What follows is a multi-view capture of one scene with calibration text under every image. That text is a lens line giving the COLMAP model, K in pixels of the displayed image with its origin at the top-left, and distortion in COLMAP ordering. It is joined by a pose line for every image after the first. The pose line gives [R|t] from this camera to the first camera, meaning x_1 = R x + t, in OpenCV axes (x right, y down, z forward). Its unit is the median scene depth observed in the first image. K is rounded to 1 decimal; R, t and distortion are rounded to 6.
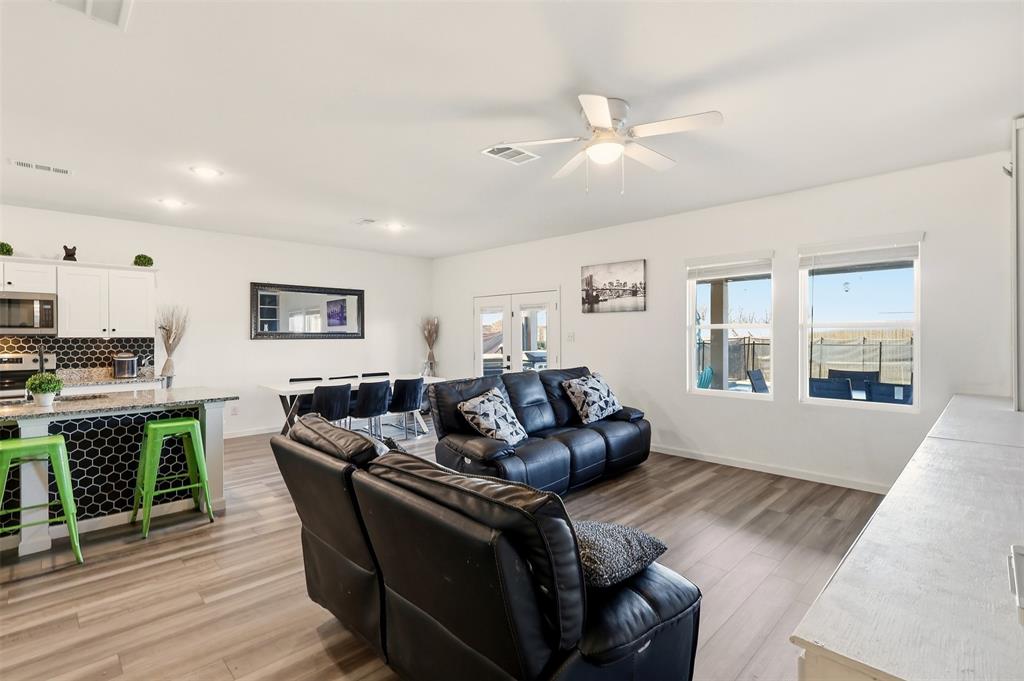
lens RADIAL K [[479.7, 0, 504.4], [0, 479.7, 338.5], [0, 0, 1]] dist [-0.004412, -0.000456]
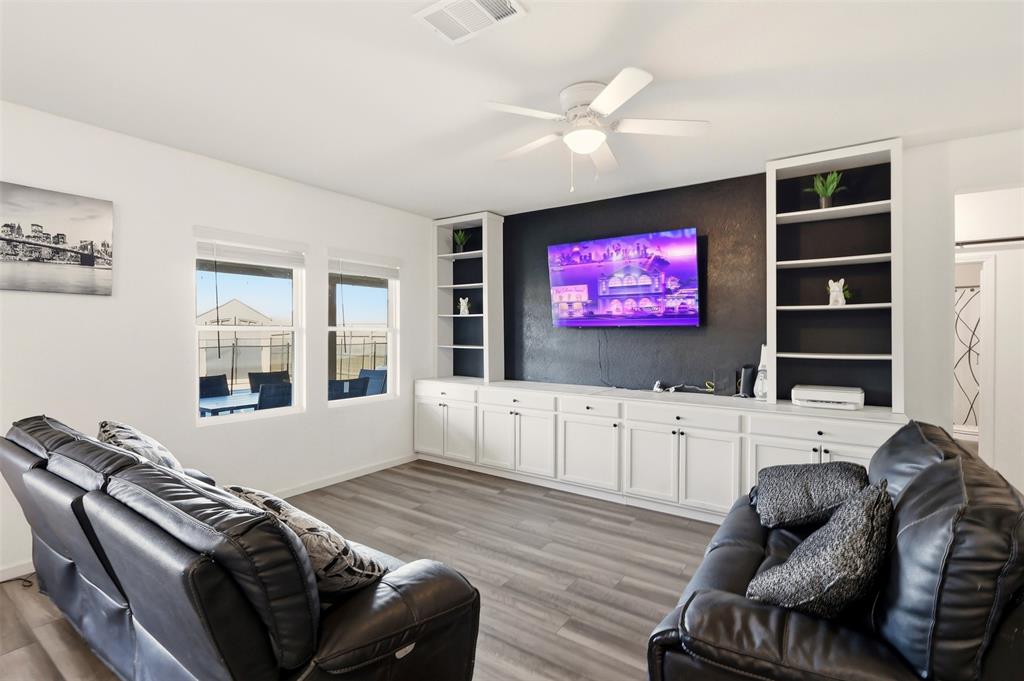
lens RADIAL K [[479.7, 0, 503.6], [0, 479.7, 337.1], [0, 0, 1]] dist [-0.004412, -0.000456]
pose [[-0.186280, -0.003125, 0.982492, -0.362058], [0.009132, 0.999946, 0.004912, -0.010119], [-0.982454, 0.009887, -0.186241, 0.728856]]
